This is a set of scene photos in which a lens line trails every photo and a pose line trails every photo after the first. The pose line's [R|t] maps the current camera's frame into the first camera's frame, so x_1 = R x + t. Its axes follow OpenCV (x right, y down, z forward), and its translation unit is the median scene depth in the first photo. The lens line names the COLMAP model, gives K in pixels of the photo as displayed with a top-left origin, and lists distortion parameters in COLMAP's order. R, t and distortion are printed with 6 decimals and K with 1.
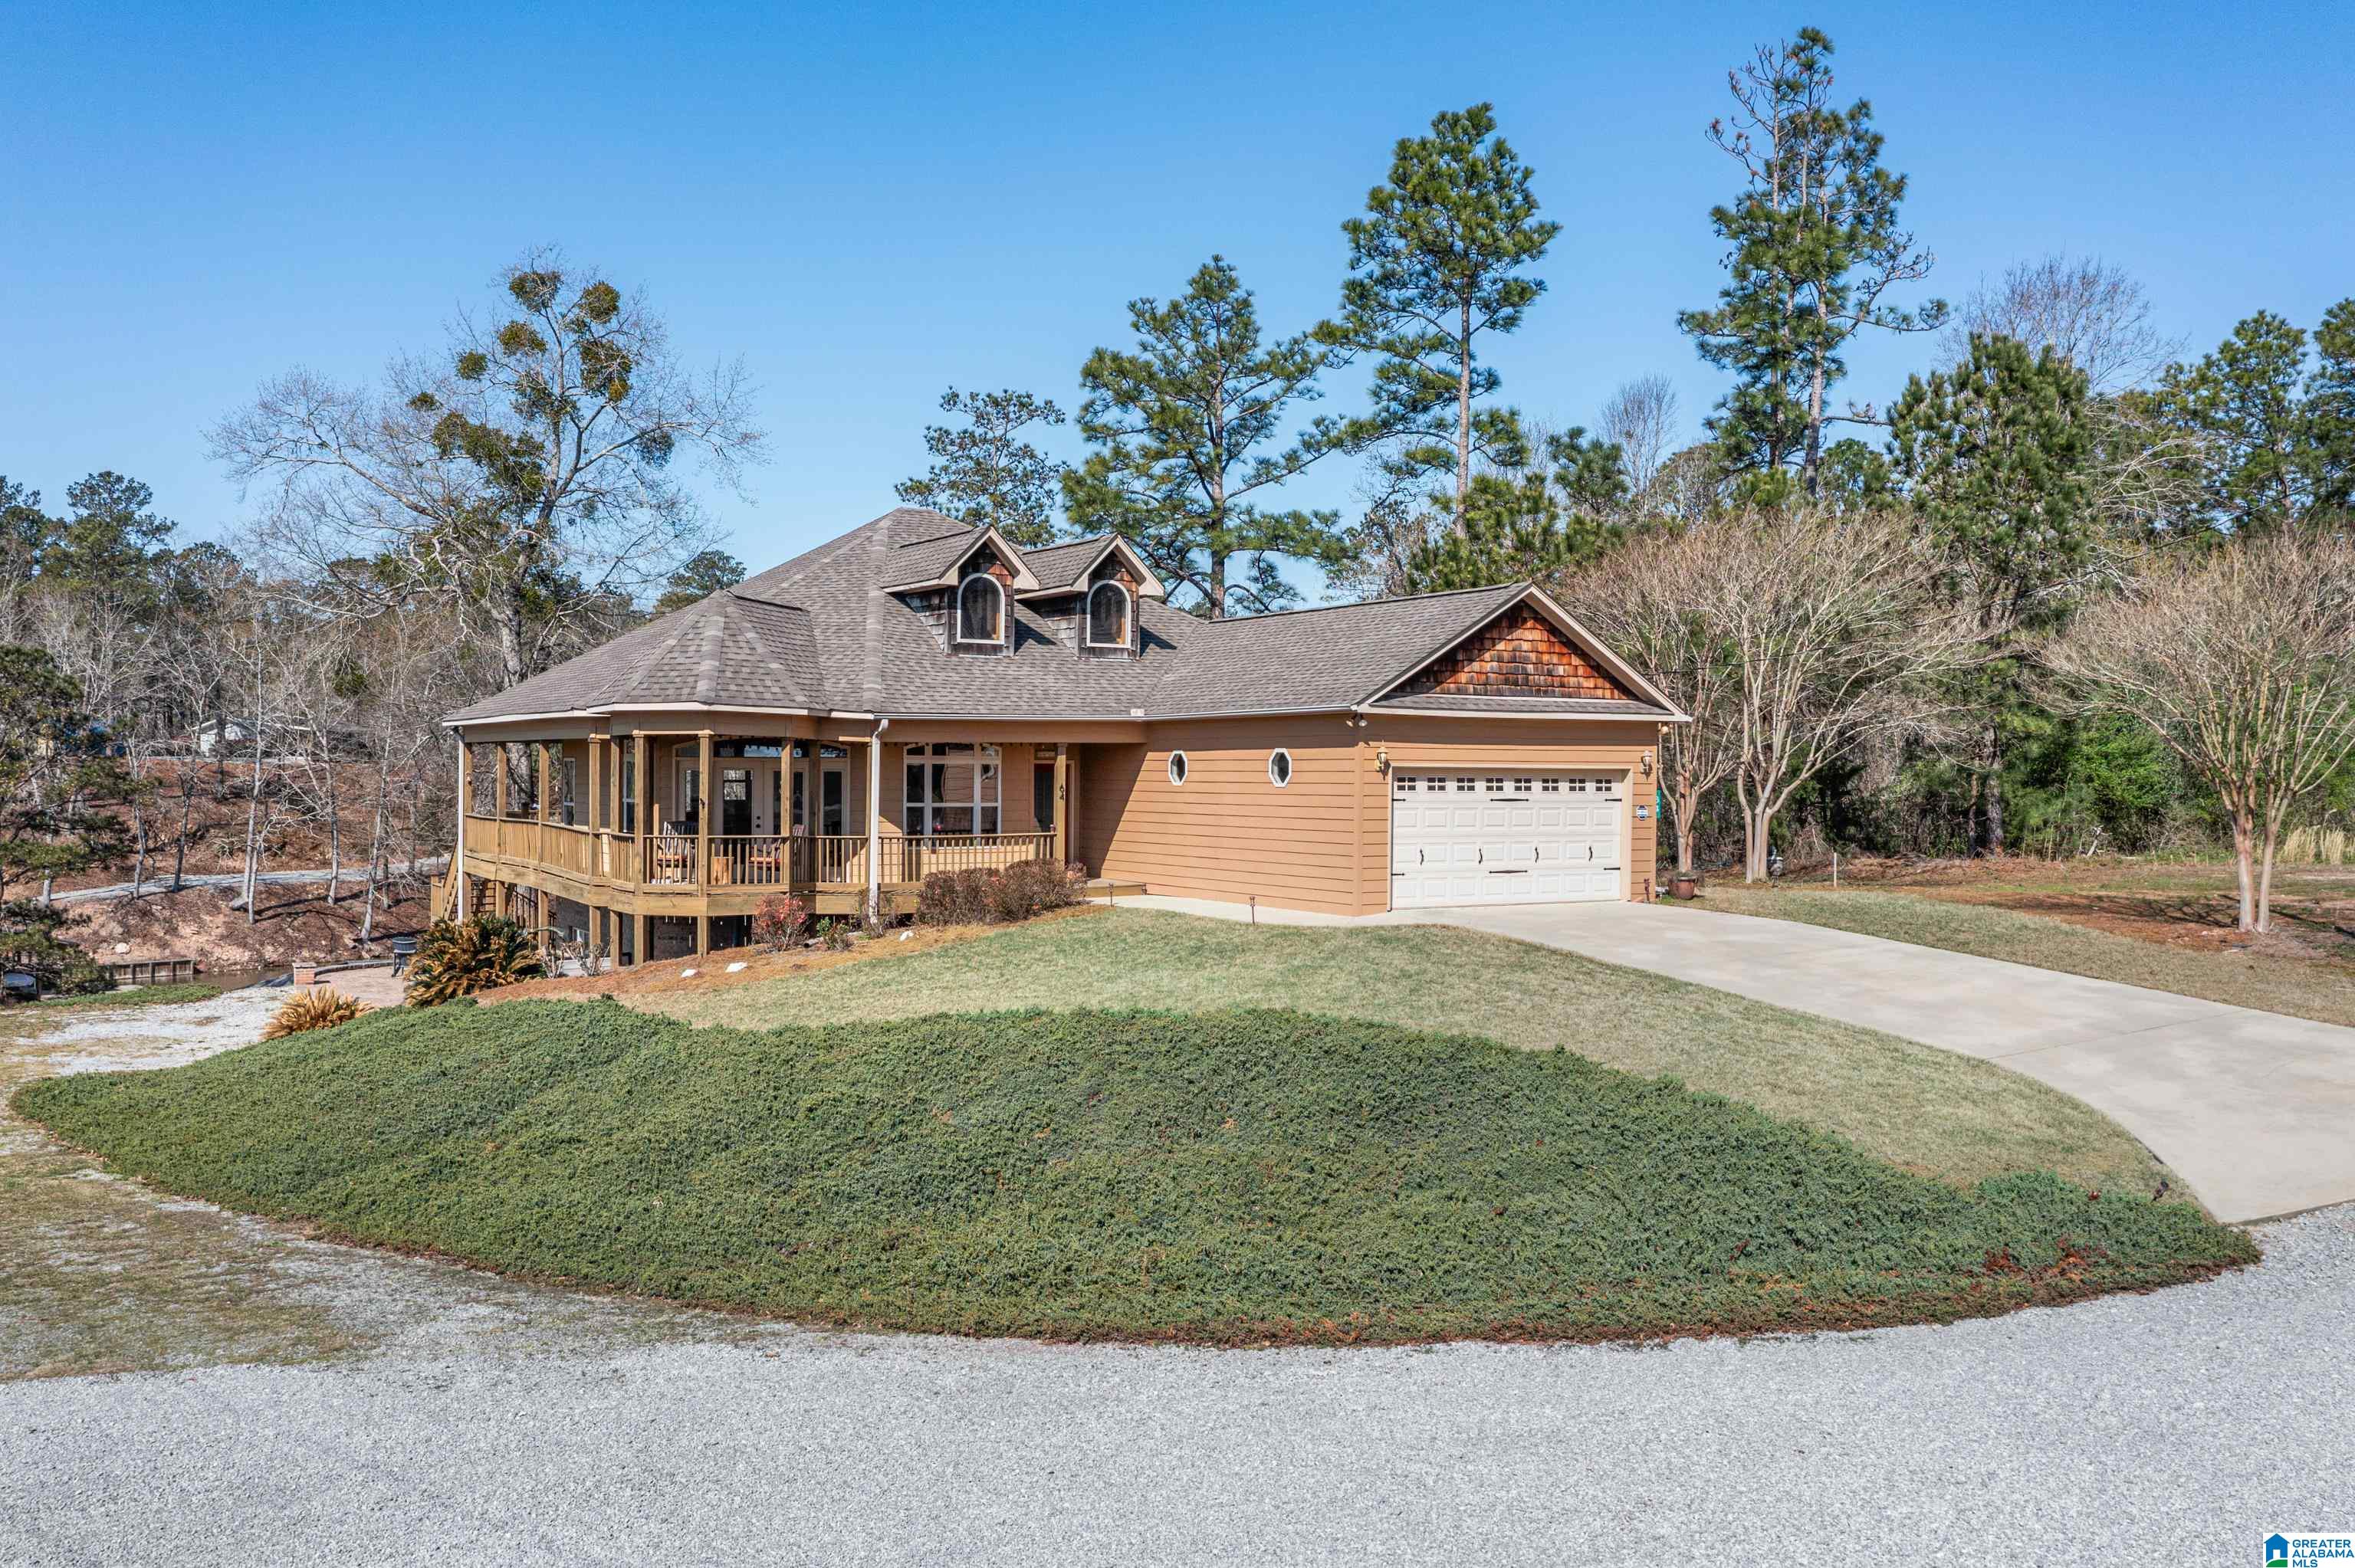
lens RADIAL K [[1840.2, 0, 1177.5], [0, 1840.2, 784.0], [0, 0, 1]] dist [-0.023413, -0.007569]
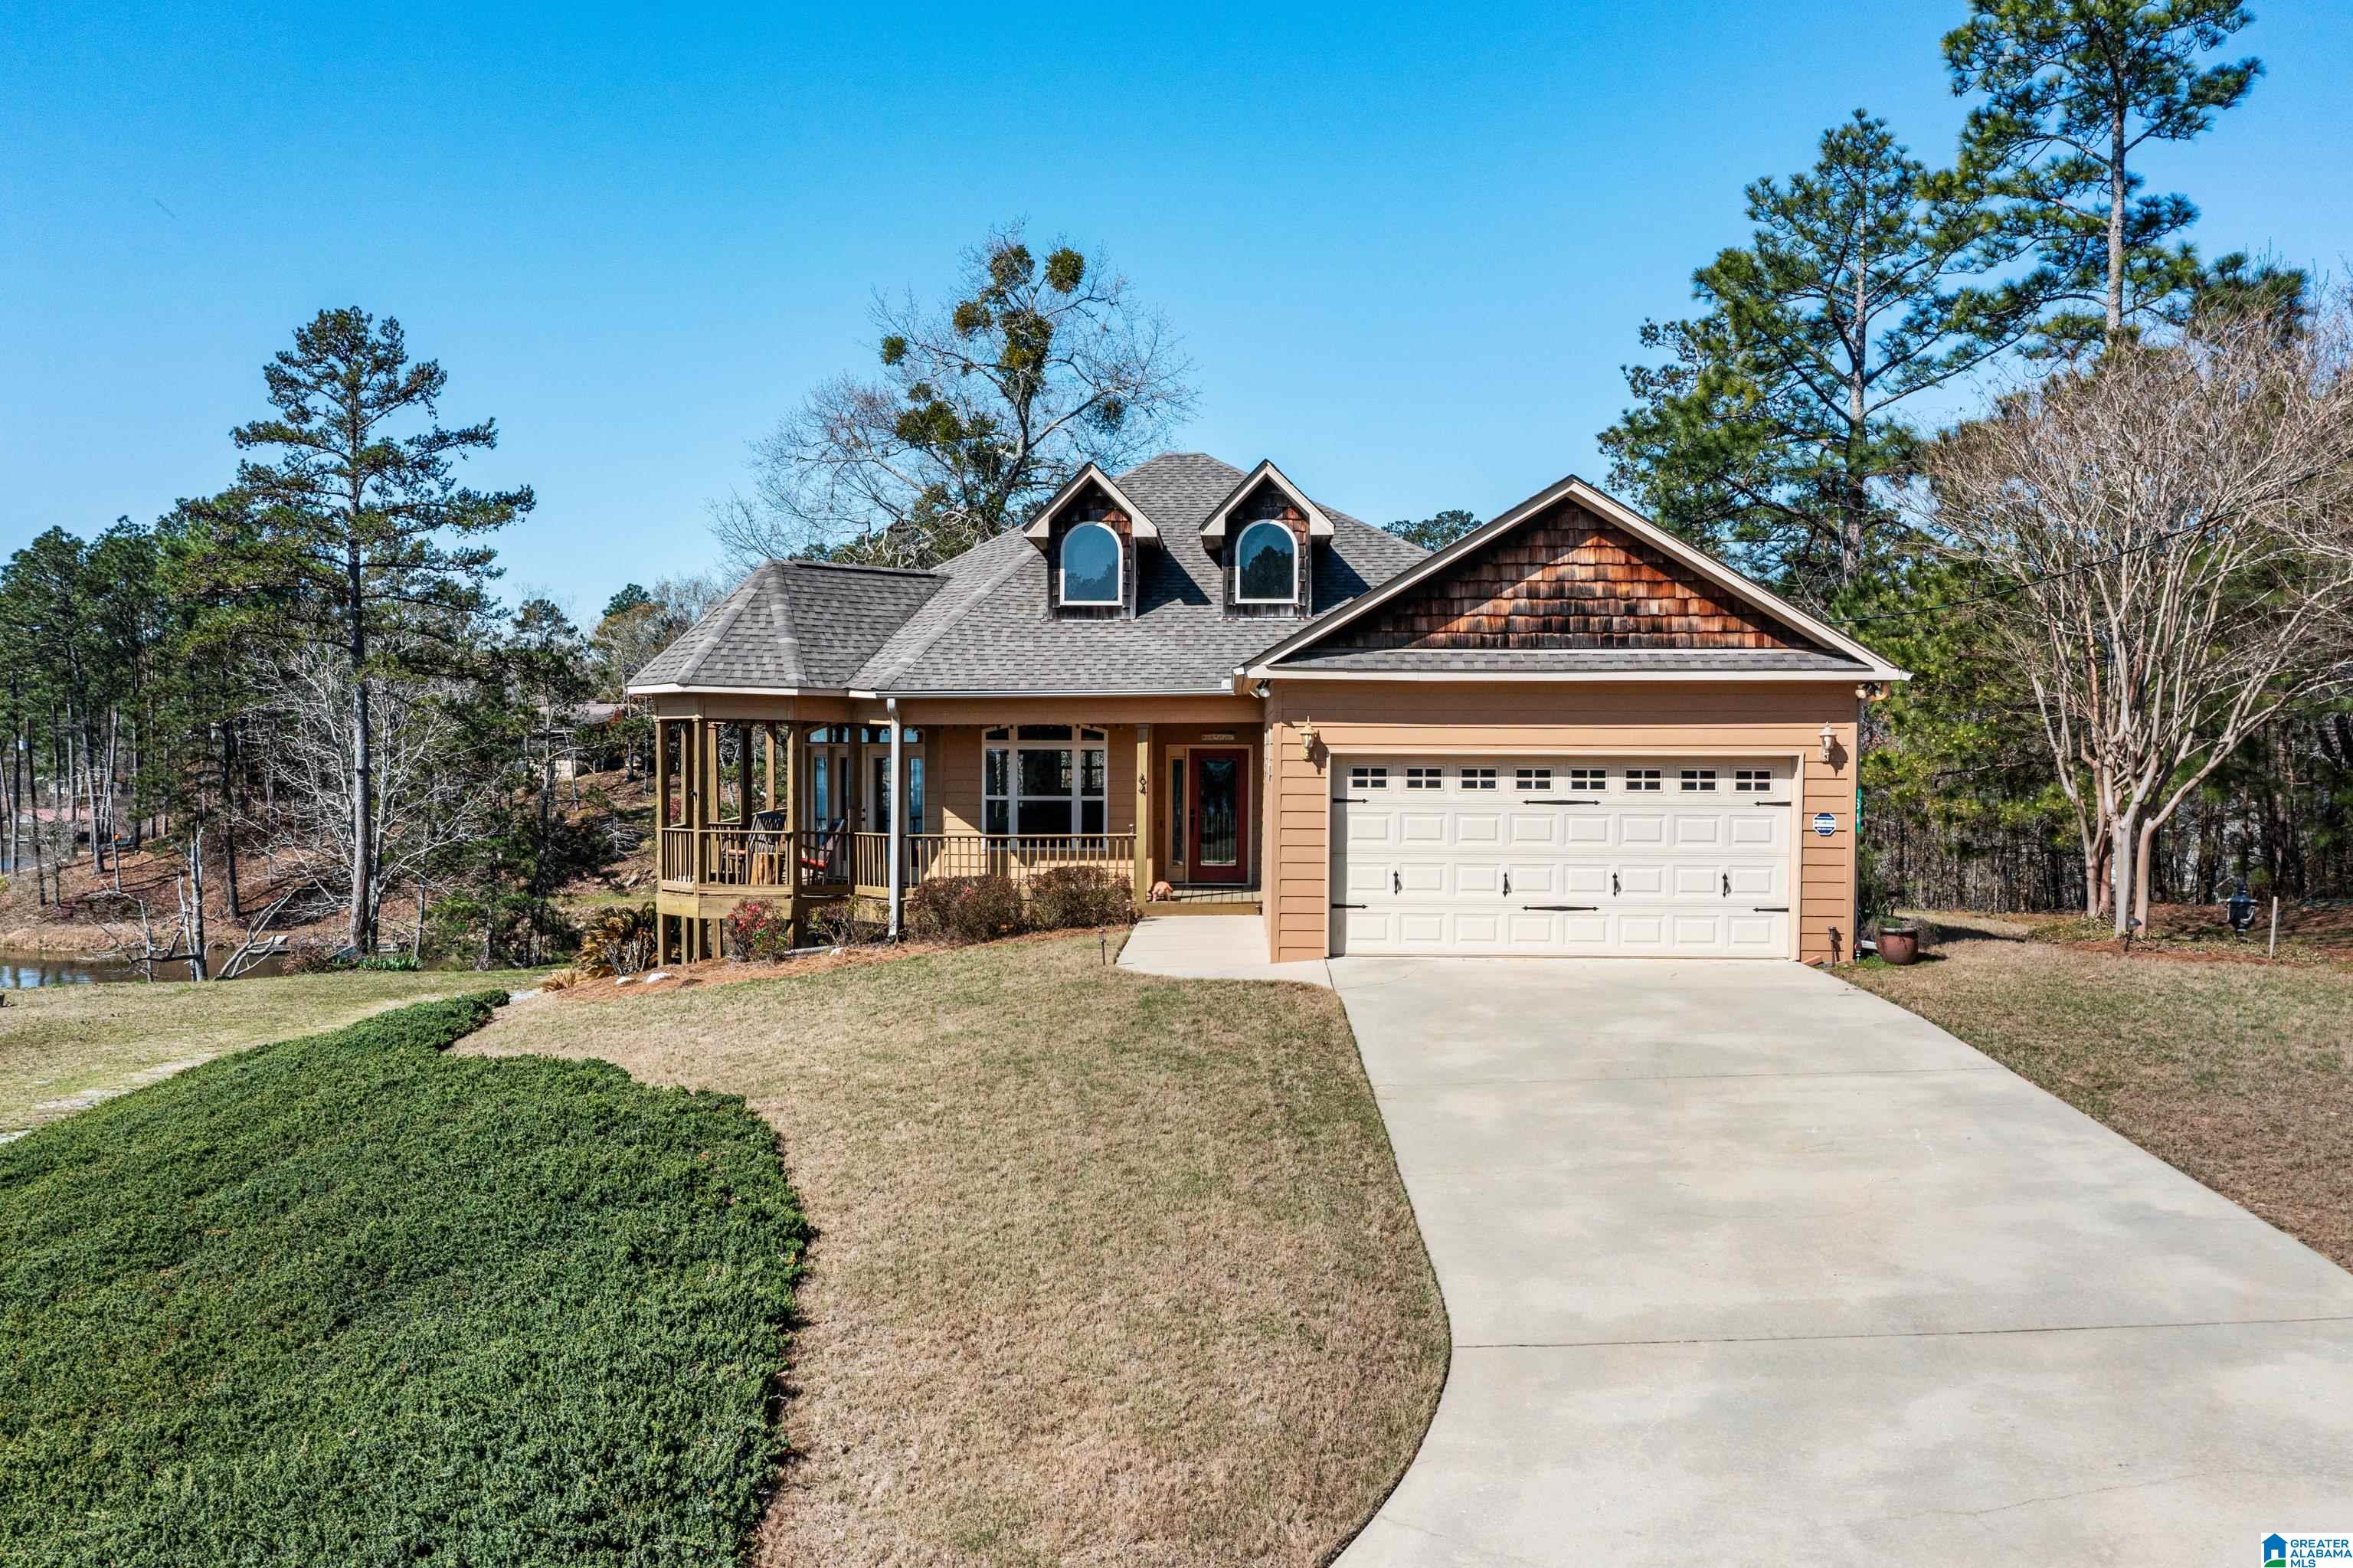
lens RADIAL K [[1838.9, 0, 1176.5], [0, 1838.9, 784.0], [0, 0, 1]] dist [-0.023413, -0.007569]
pose [[0.844326, 0.007871, -0.535773, 0.408532], [-0.002369, 0.999937, 0.010957, -0.005032], [0.535825, -0.007982, 0.844291, 0.344021]]
